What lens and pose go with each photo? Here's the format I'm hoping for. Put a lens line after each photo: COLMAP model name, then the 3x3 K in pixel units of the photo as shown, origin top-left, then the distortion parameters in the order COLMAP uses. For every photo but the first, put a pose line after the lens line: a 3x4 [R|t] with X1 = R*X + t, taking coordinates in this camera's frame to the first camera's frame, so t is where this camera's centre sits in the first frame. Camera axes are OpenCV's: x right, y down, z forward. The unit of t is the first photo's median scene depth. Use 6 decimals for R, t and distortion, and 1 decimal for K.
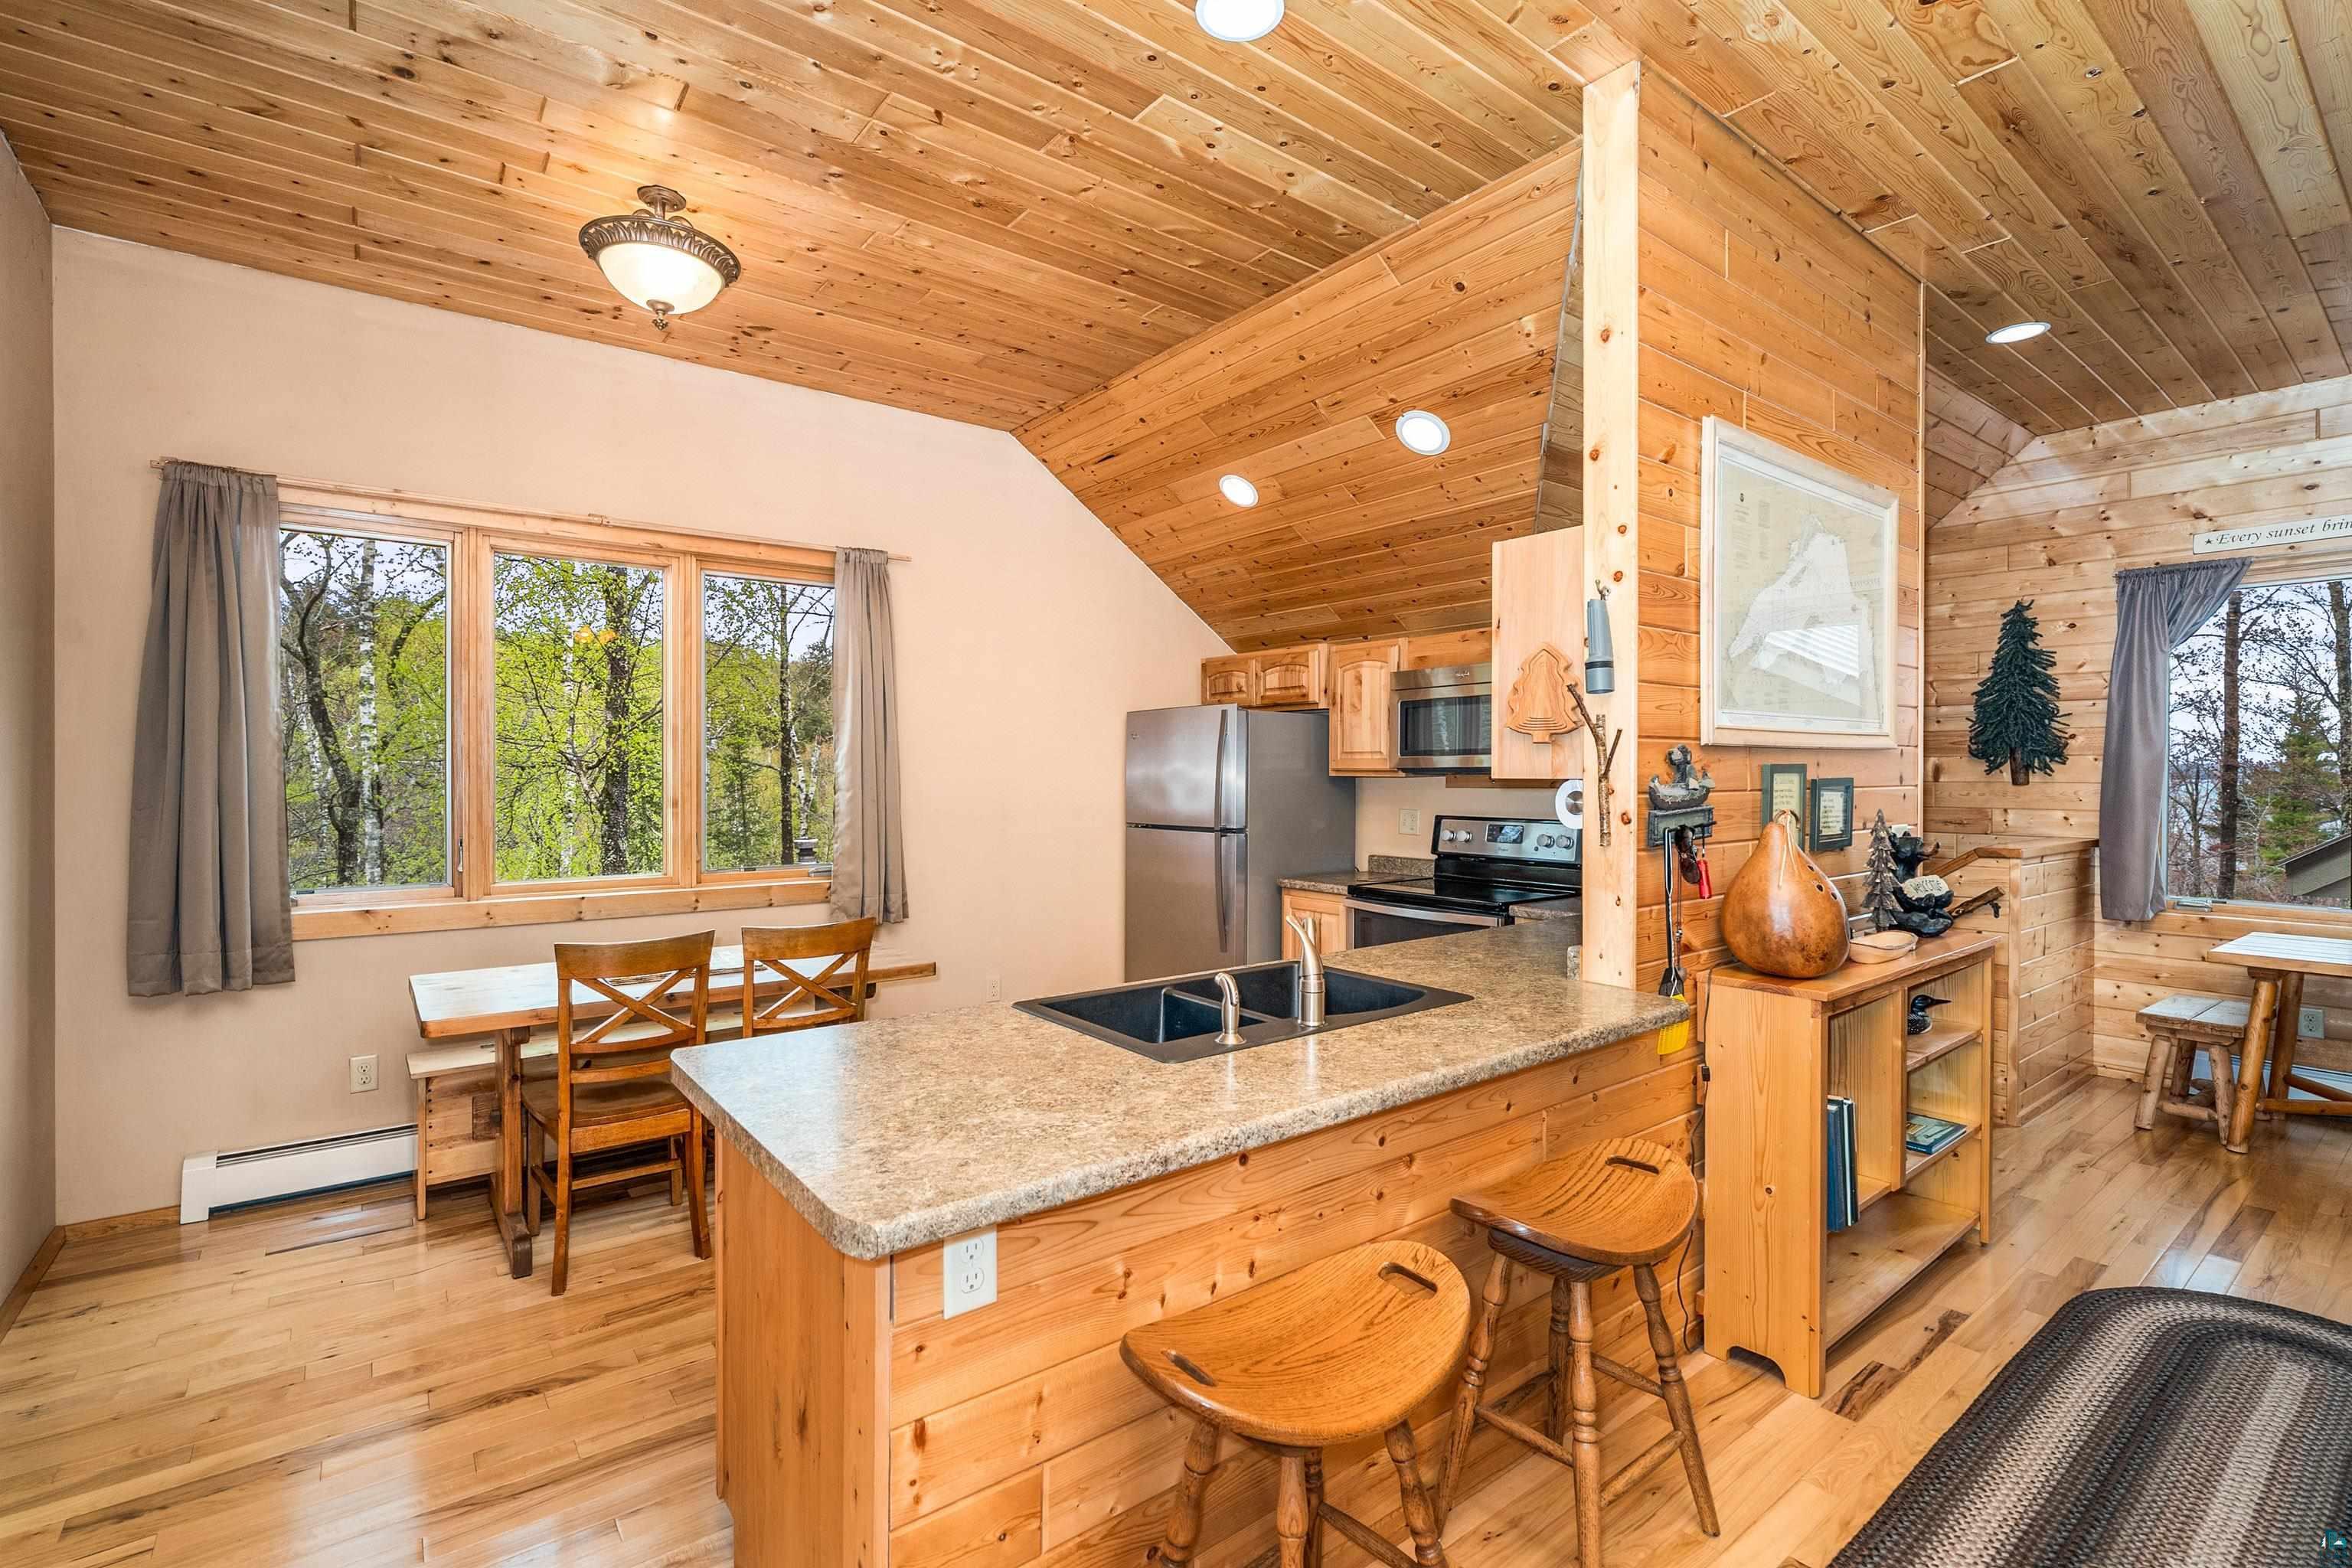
lens RADIAL K [[1074.5, 0, 1194.3], [0, 1074.5, 773.1], [0, 0, 1]] dist [-0.007205, 0.001858]
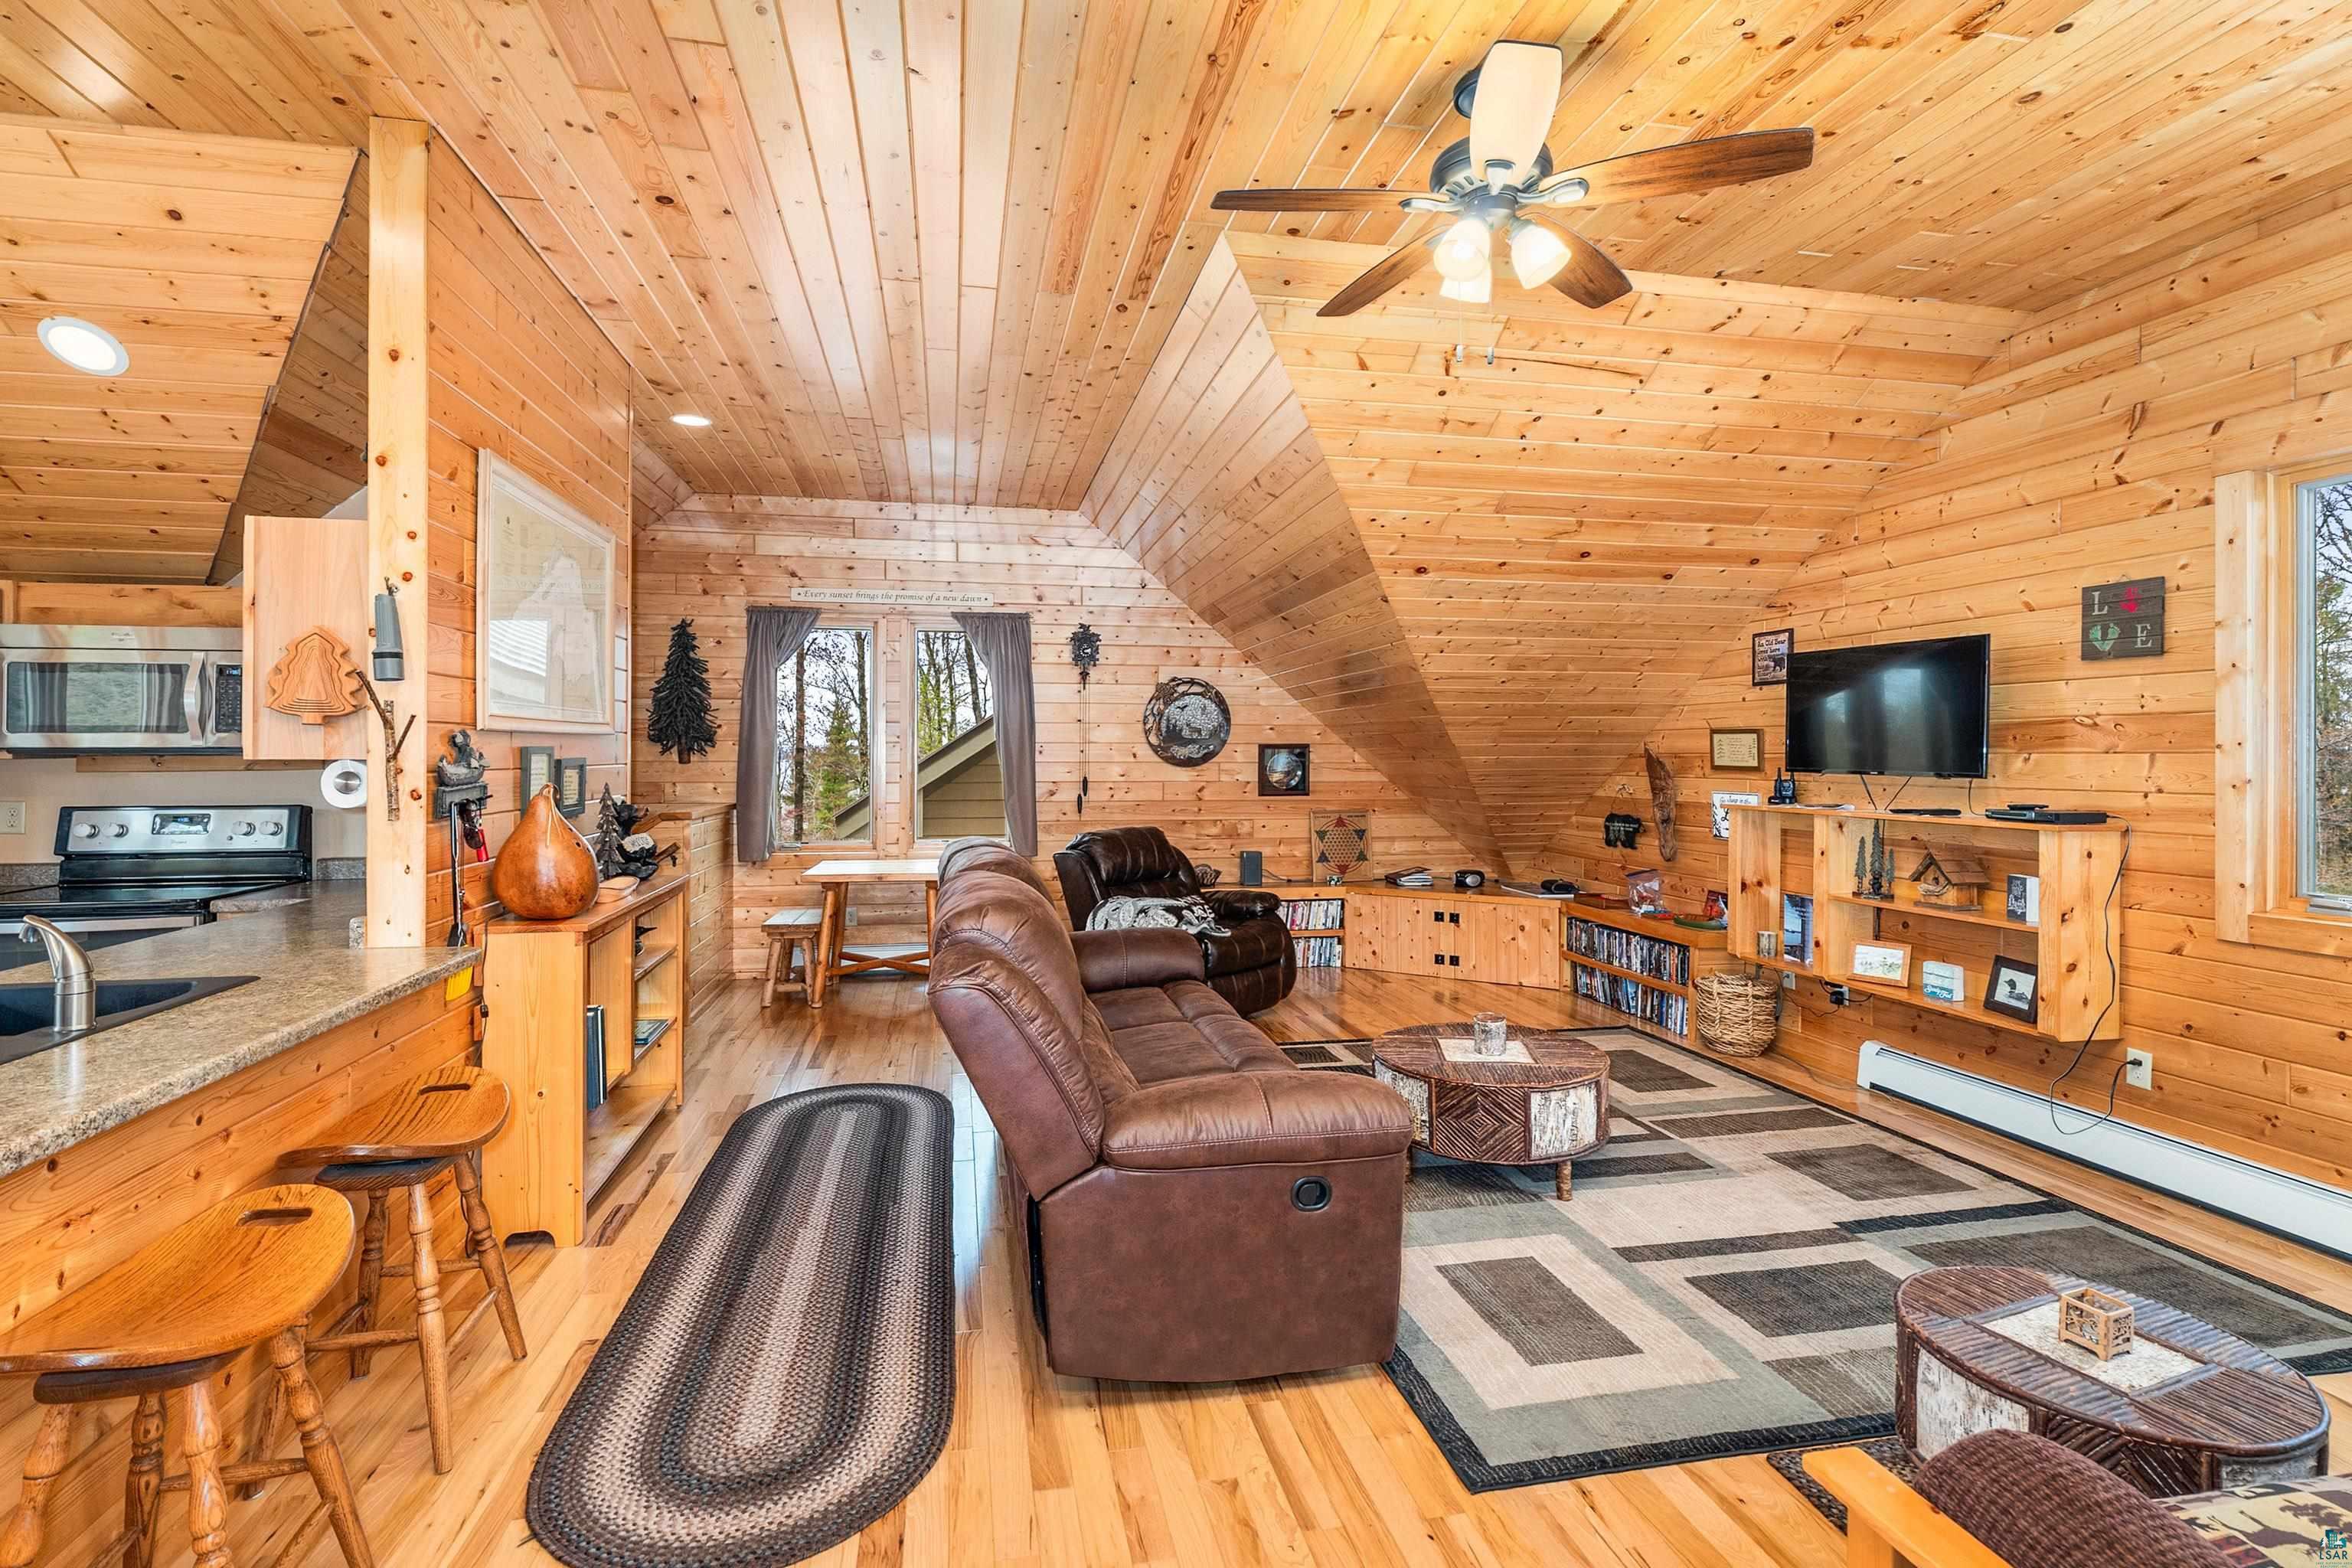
lens RADIAL K [[1074.5, 0, 1178.6], [0, 1074.5, 761.5], [0, 0, 1]] dist [-0.007205, 0.001858]
pose [[0.444781, -0.006312, 0.895617, -0.215713], [0.000371, 0.999976, 0.006864, 0.000372], [-0.895639, -0.002720, 0.444773, -0.183495]]
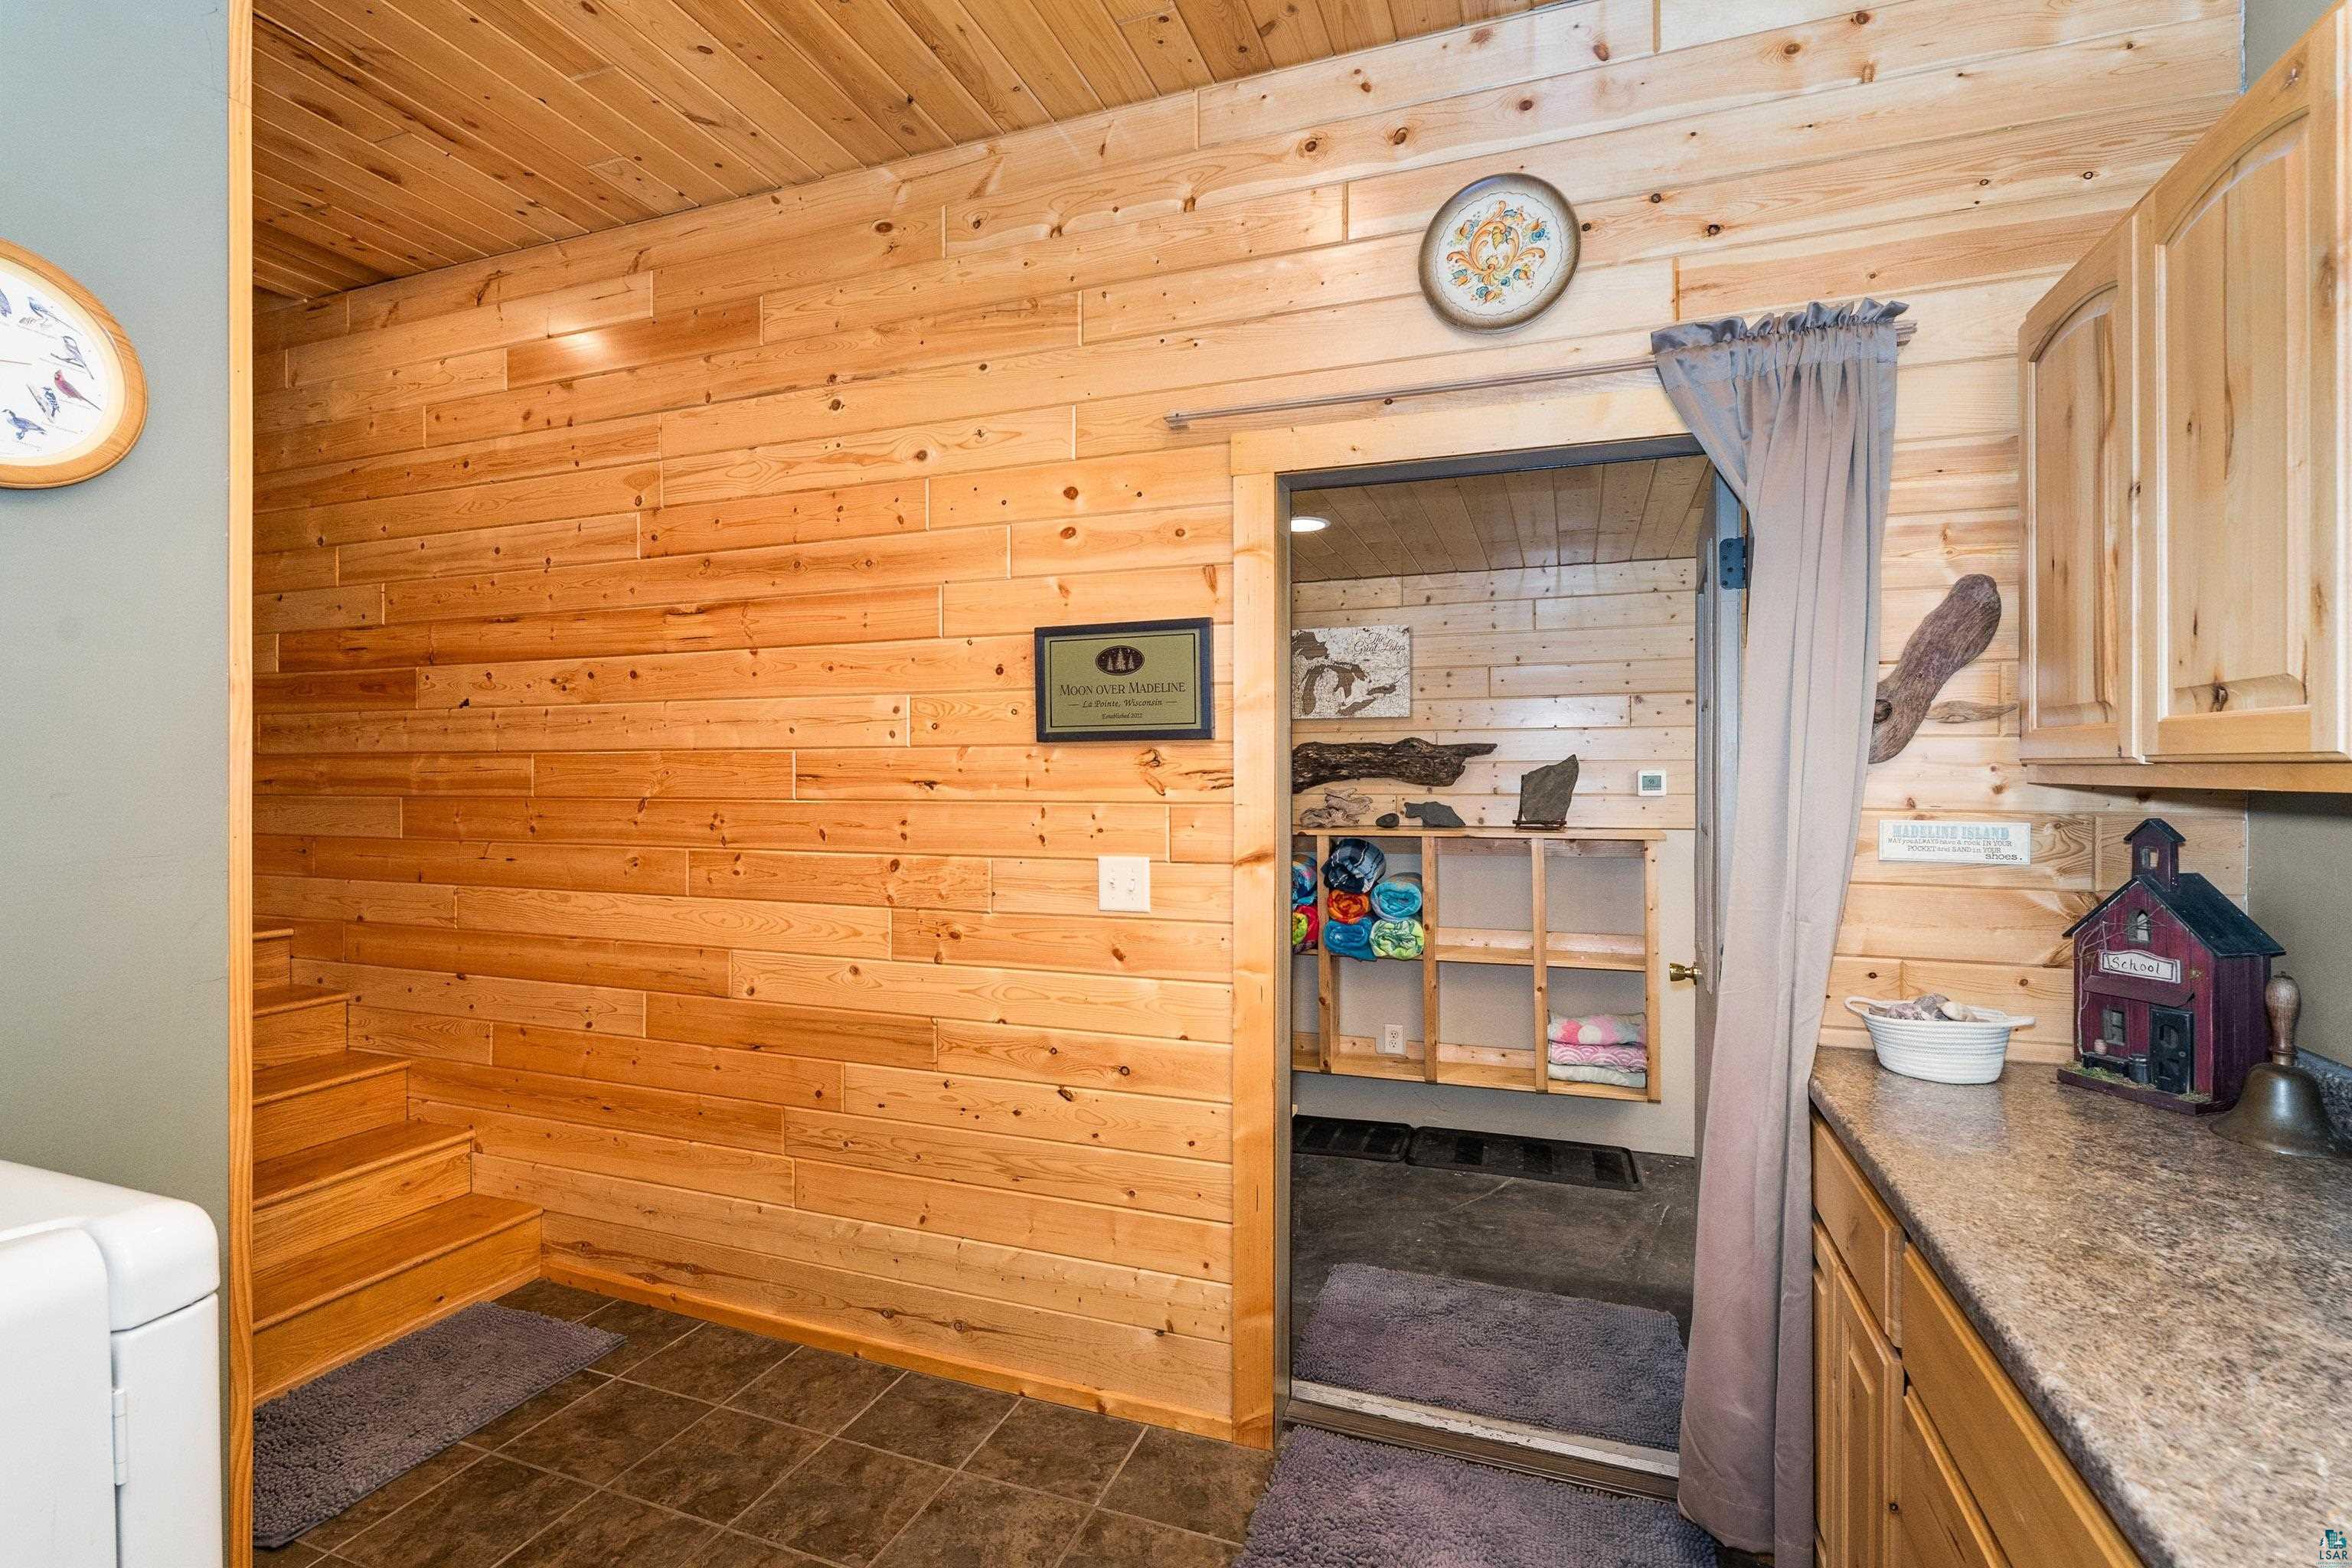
lens RADIAL K [[1074.5, 0, 1179.7], [0, 1074.5, 776.3], [0, 0, 1]] dist [-0.007205, 0.001858]
pose [[-0.858053, 0.004866, -0.513538, 0.561279], [-0.000141, 0.999953, 0.009711, -0.005545], [0.513561, 0.008405, -0.858012, 0.835857]]
